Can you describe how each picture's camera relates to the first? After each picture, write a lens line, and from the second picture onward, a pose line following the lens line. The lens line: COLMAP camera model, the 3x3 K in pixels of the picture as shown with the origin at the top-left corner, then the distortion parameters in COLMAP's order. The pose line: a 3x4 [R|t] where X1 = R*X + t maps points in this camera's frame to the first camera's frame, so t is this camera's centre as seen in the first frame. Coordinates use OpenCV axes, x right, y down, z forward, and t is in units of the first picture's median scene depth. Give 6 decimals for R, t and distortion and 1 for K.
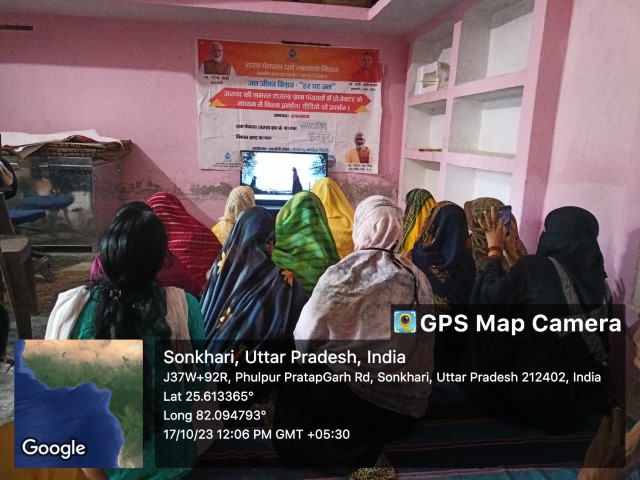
lens RADIAL K [[442.7, 0, 320.0], [0, 442.7, 240.0], [0, 0, 1]] dist [0.005431, 0.001036]
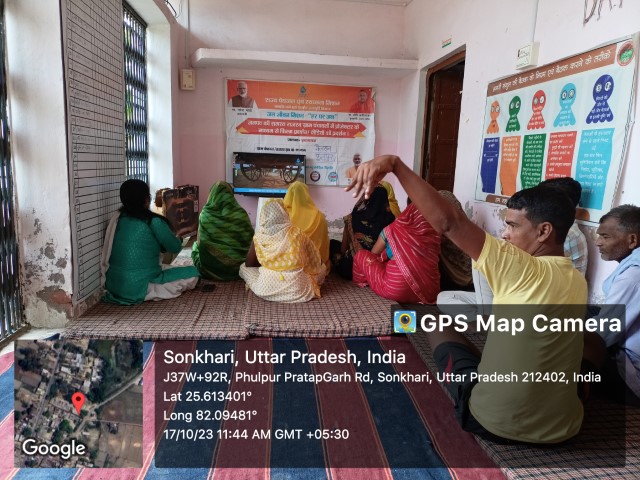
lens RADIAL K [[443.0, 0, 318.2], [0, 443.0, 241.7], [0, 0, 1]] dist [0.005084, 0.001496]
pose [[0.999993, 0.000104, -0.003802, -0.014096], [-0.000092, 0.999995, 0.003266, -0.000379], [0.003802, -0.003266, 0.999987, -0.240785]]
